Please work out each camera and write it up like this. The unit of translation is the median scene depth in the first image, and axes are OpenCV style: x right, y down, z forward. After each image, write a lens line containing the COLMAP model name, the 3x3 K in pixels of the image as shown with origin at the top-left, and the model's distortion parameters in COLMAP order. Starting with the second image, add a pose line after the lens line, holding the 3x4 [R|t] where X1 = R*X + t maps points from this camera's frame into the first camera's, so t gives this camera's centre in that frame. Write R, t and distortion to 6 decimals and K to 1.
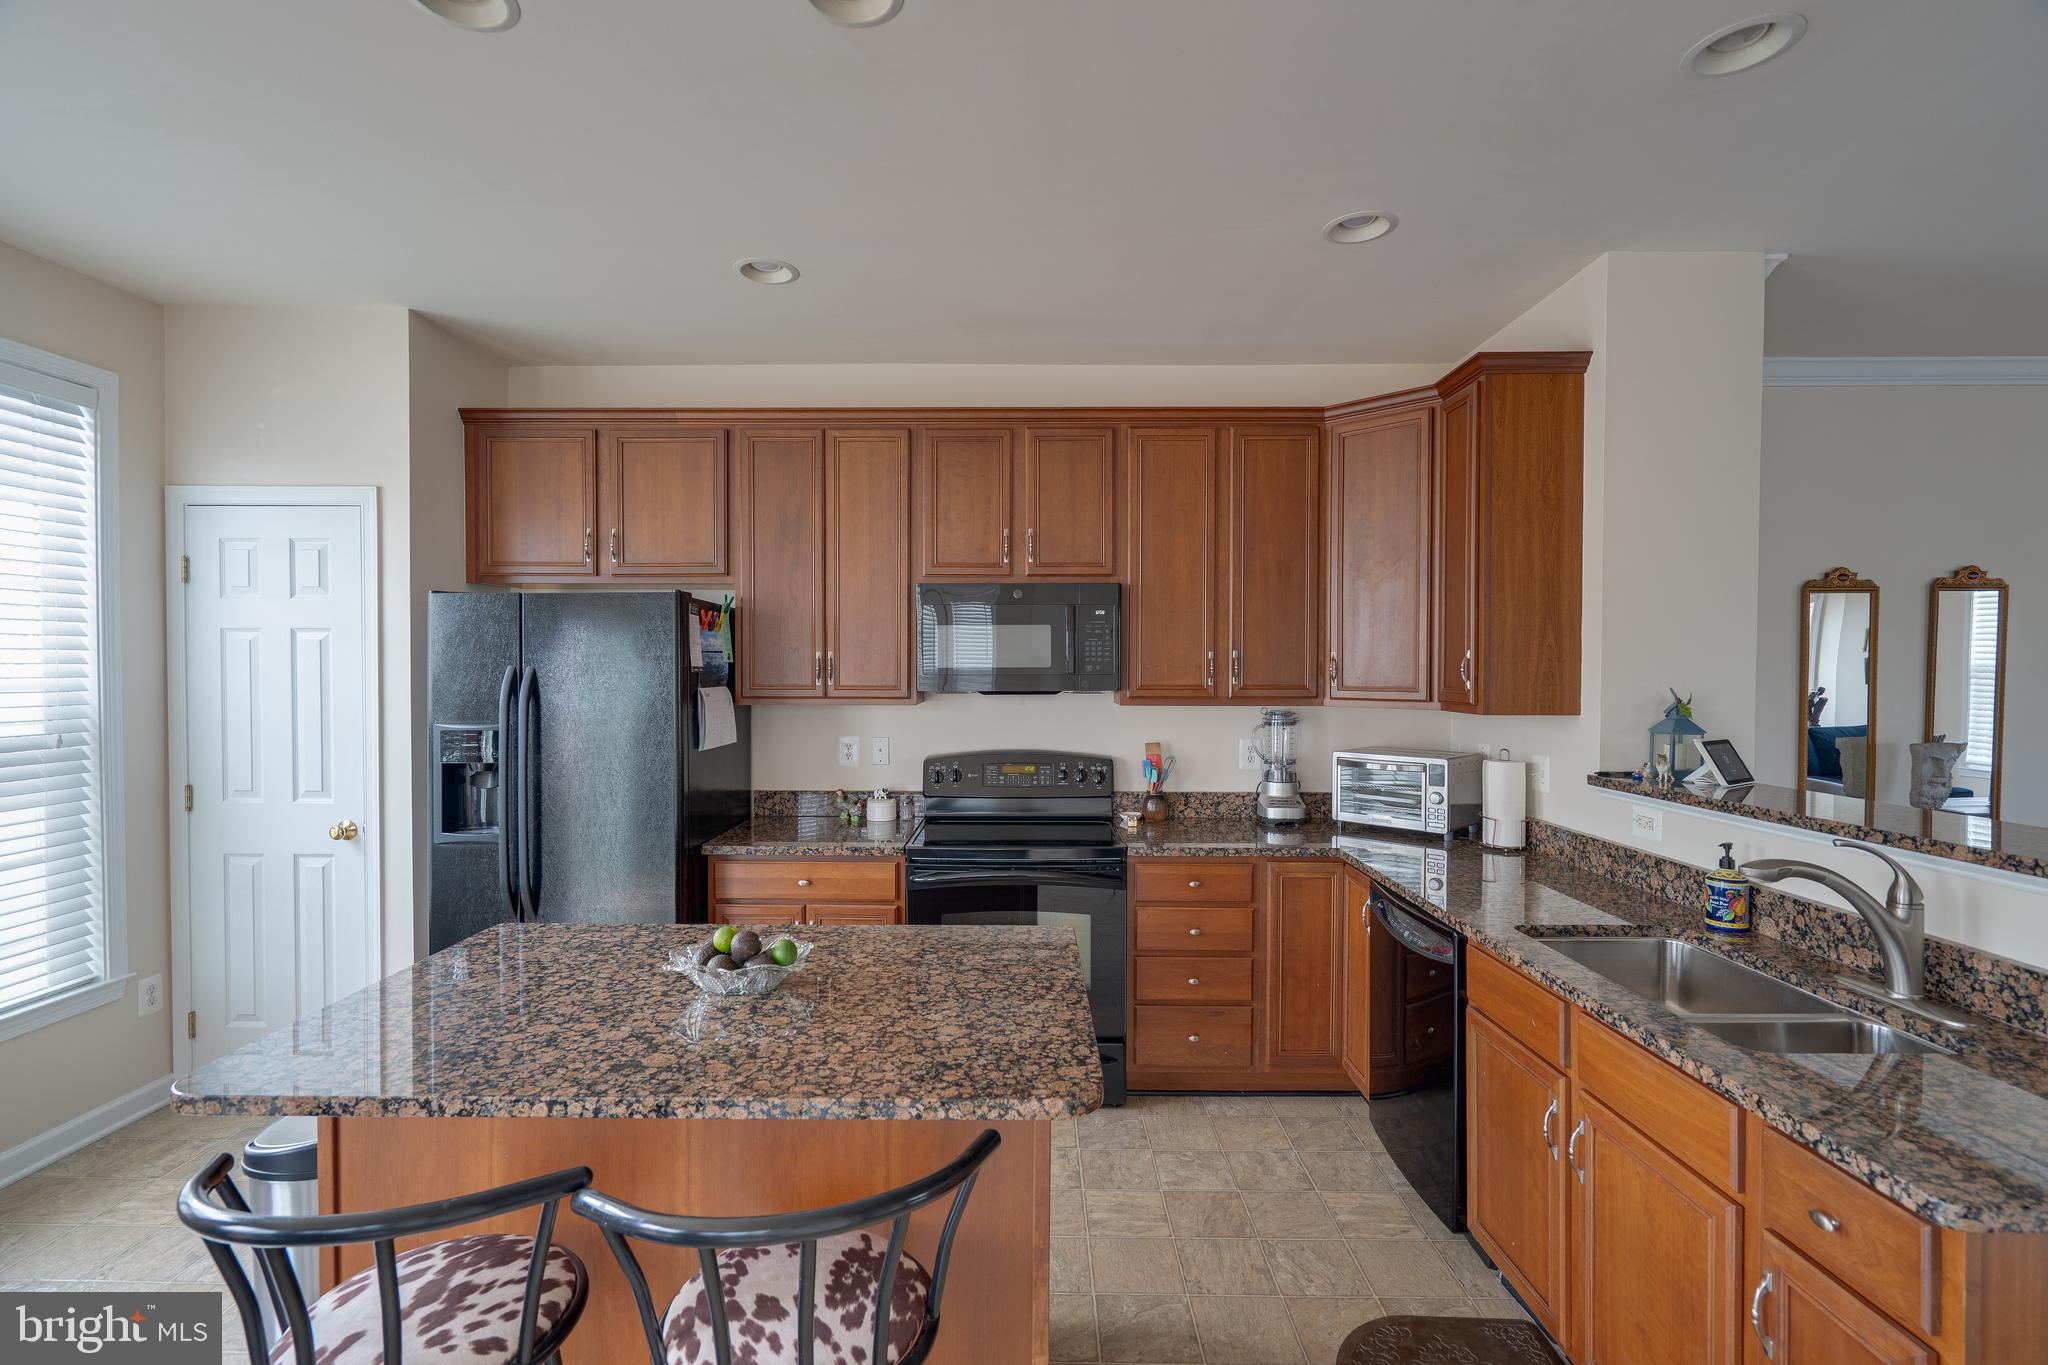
lens RADIAL K [[922.2, 0, 1018.3], [0, 922.2, 683.1], [0, 0, 1]] dist [0.004095, 0.001042]
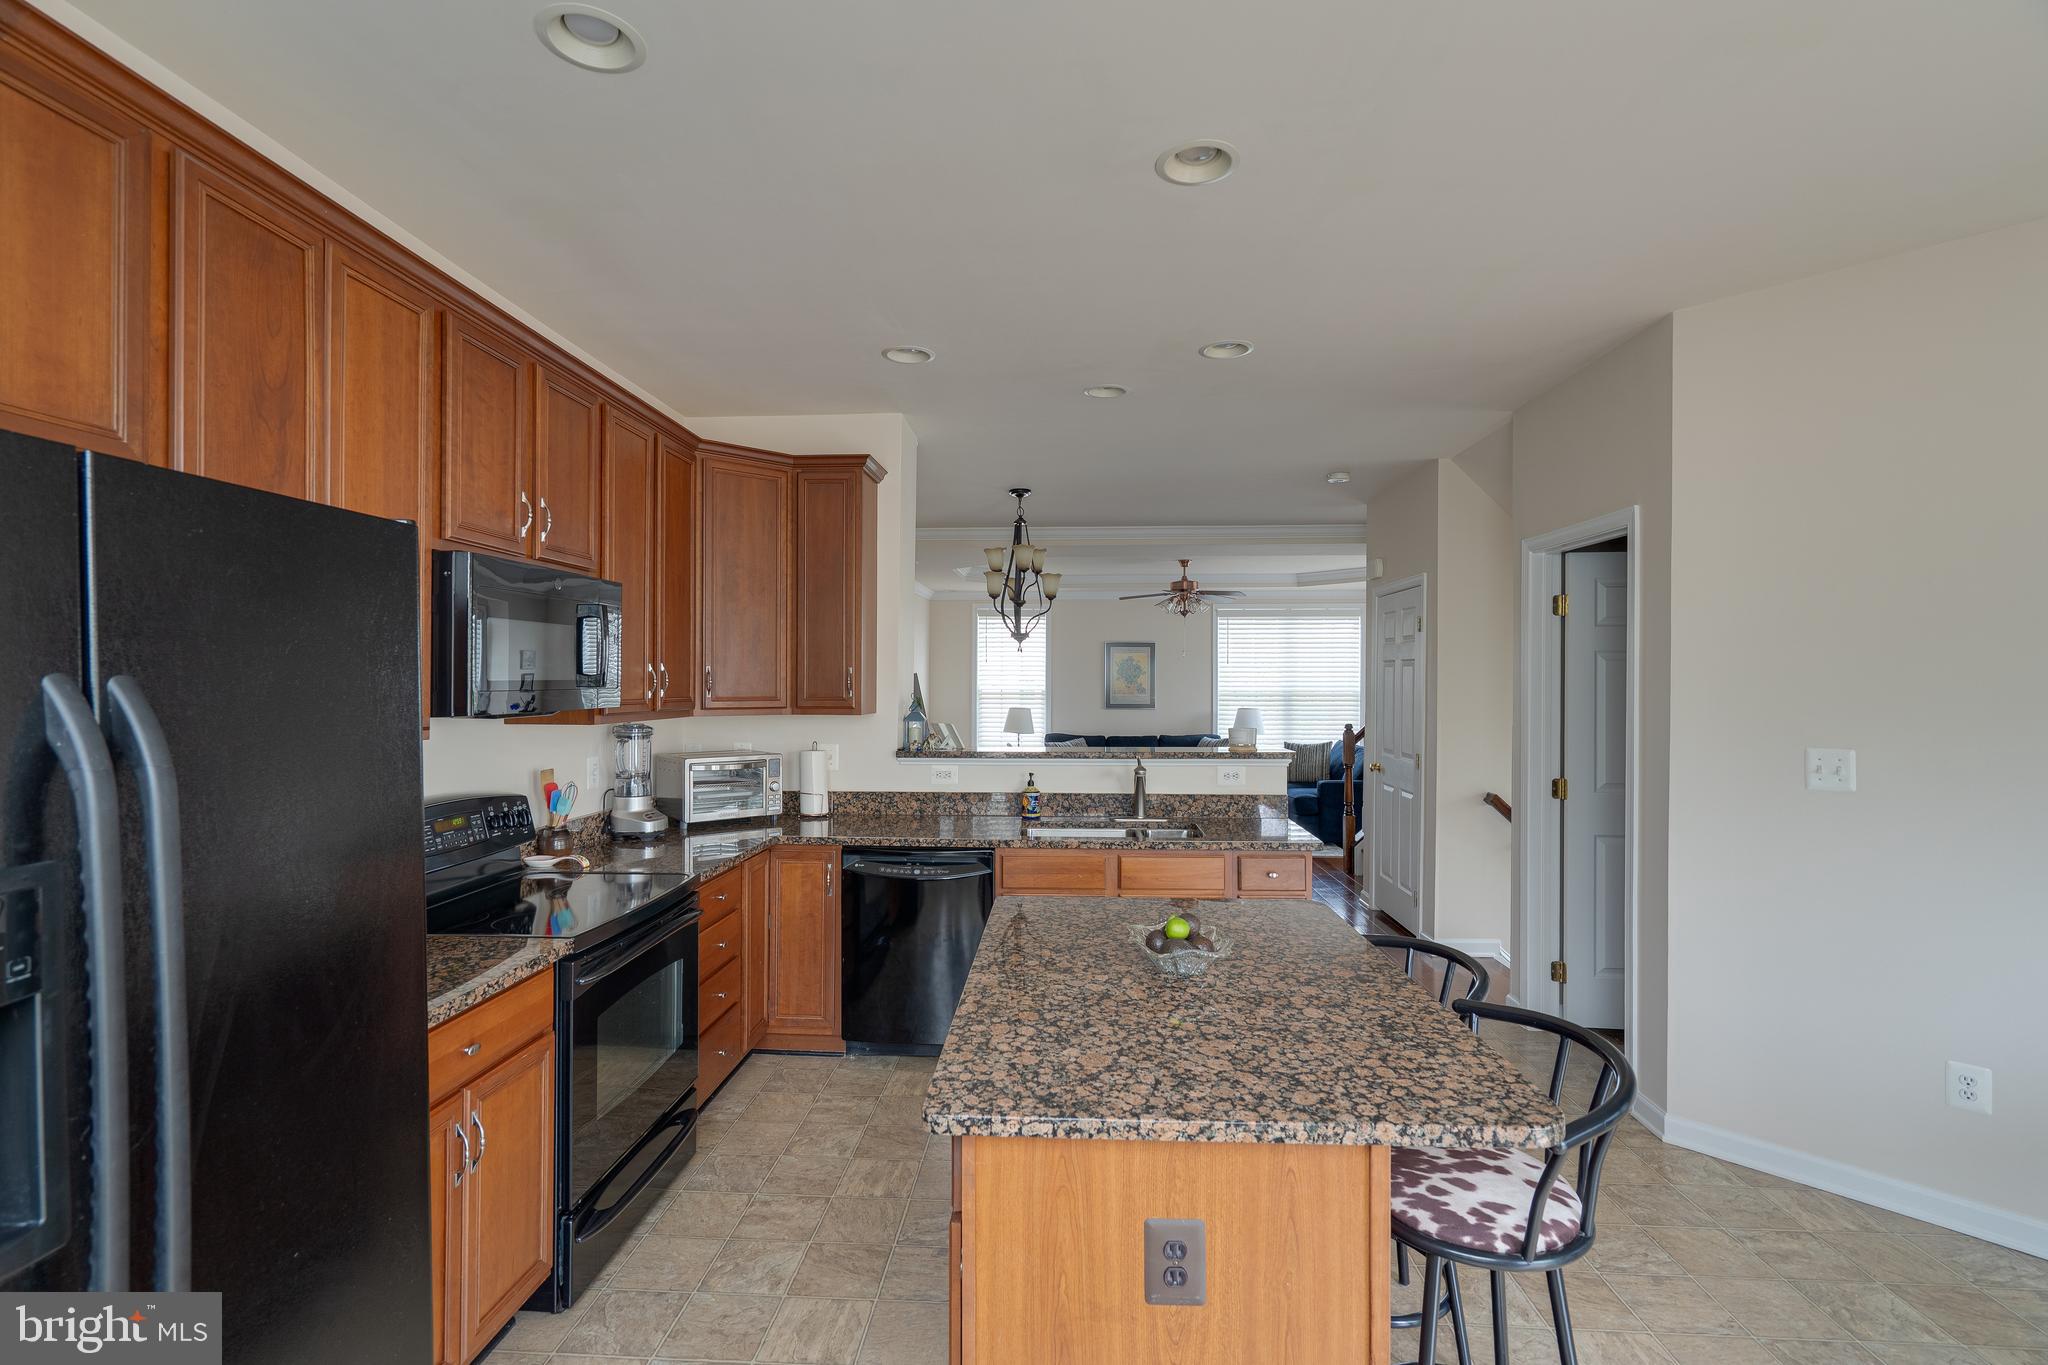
lens RADIAL K [[922.2, 0, 1018.8], [0, 922.2, 684.6], [0, 0, 1]] dist [0.004095, 0.001042]
pose [[0.057723, -0.000506, 0.998332, -0.890460], [0.011761, 0.999931, -0.000173, -0.008939], [-0.998263, 0.011751, 0.057725, 0.703543]]
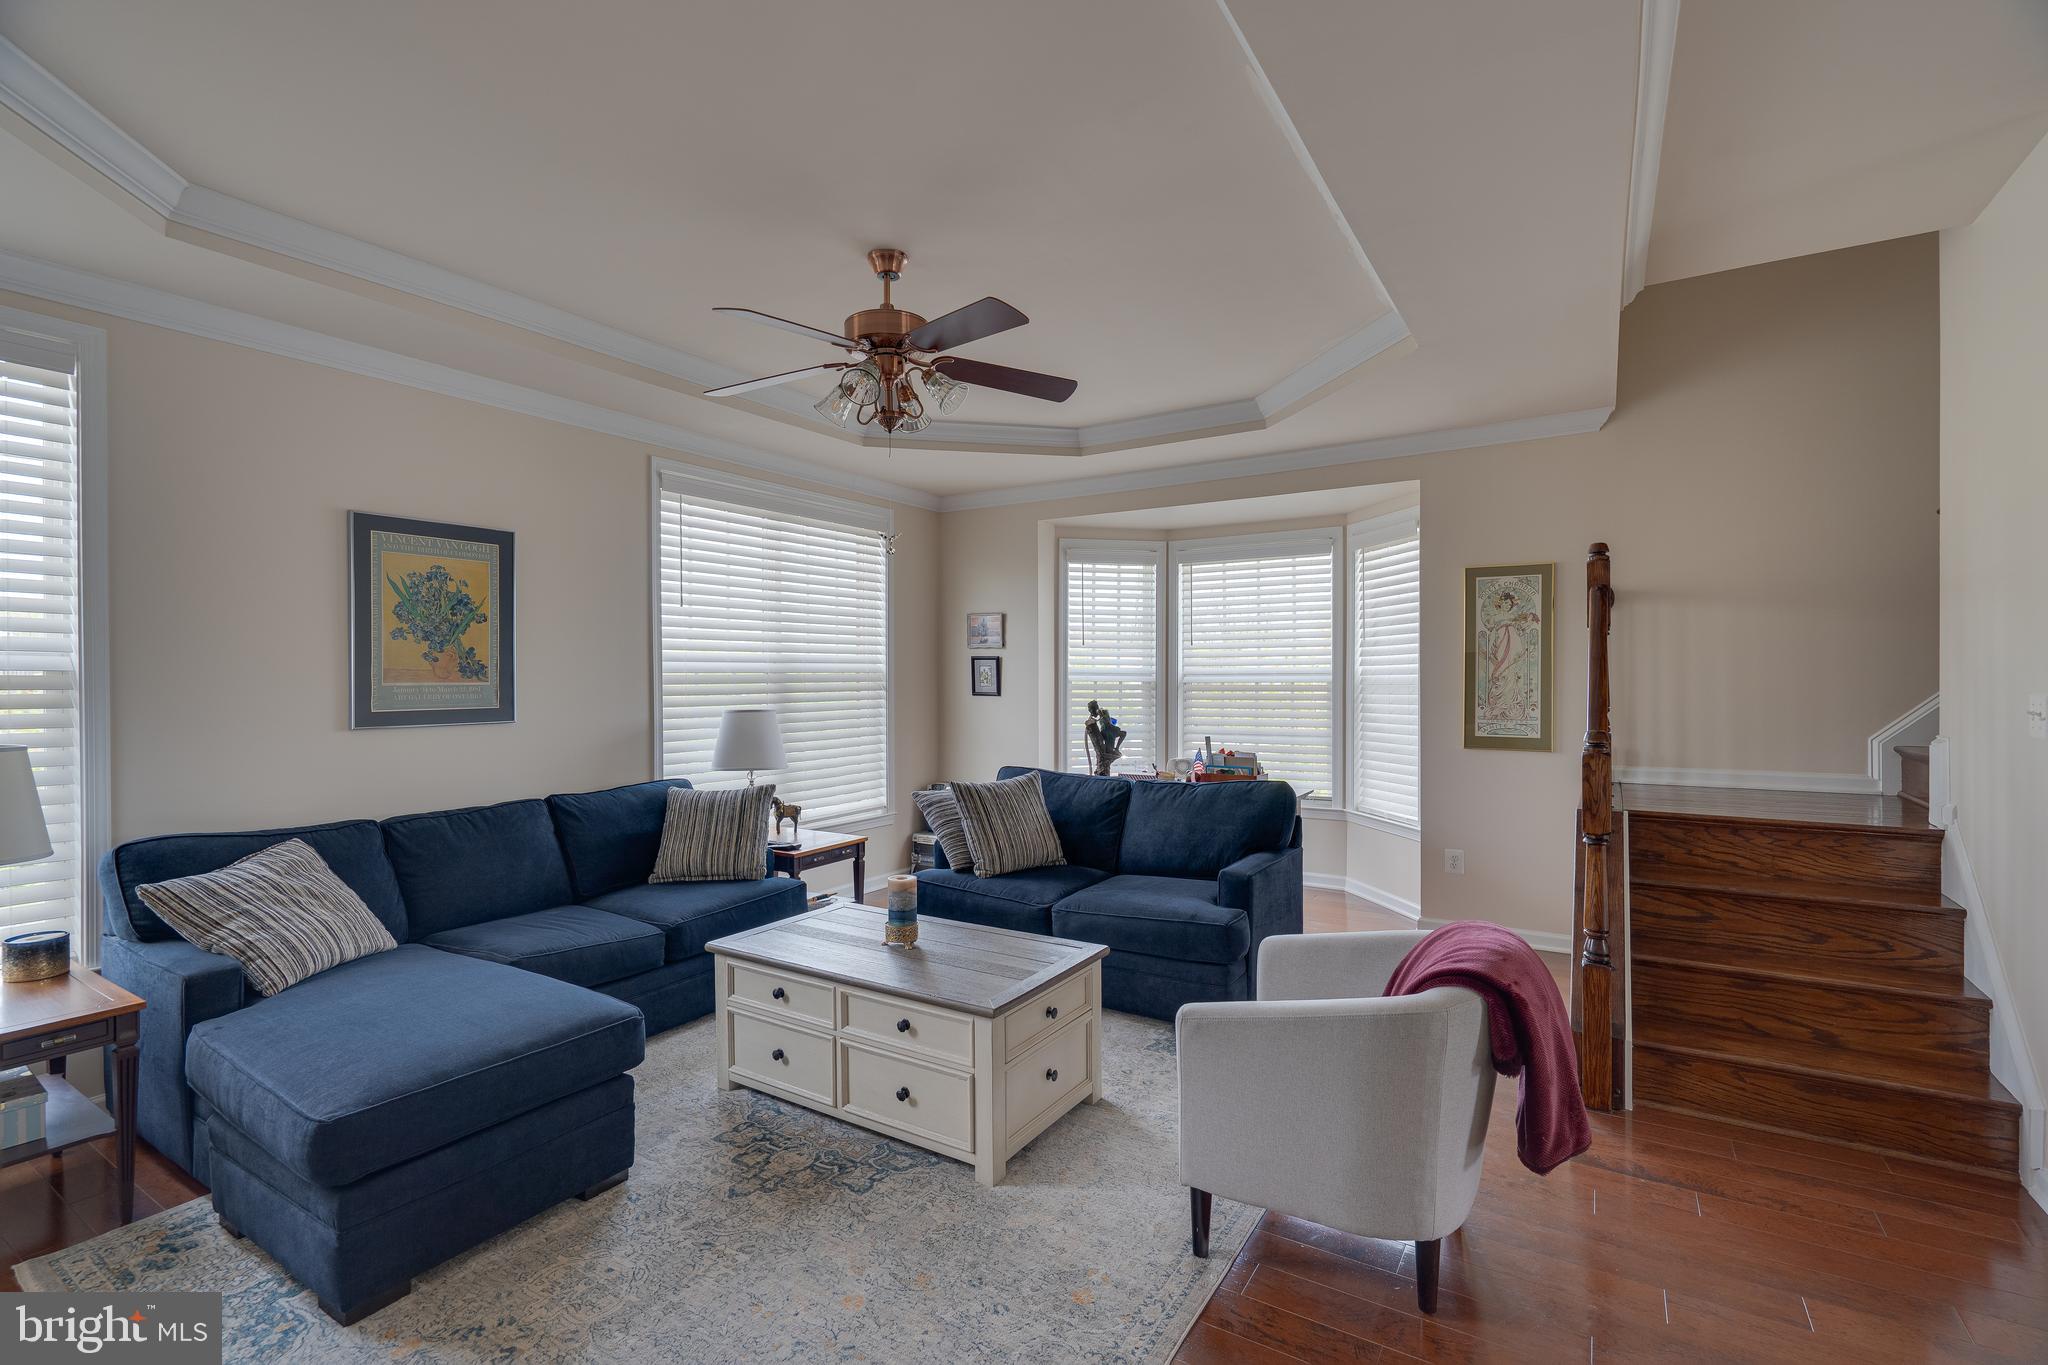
lens RADIAL K [[922.2, 0, 1006.6], [0, 922.2, 685.6], [0, 0, 1]] dist [0.004095, 0.001042]
pose [[-0.843634, 0.000355, 0.536918, 1.567702], [0.014294, 0.999660, 0.021799, 0.024377], [-0.536728, 0.026065, -0.843353, 1.103334]]
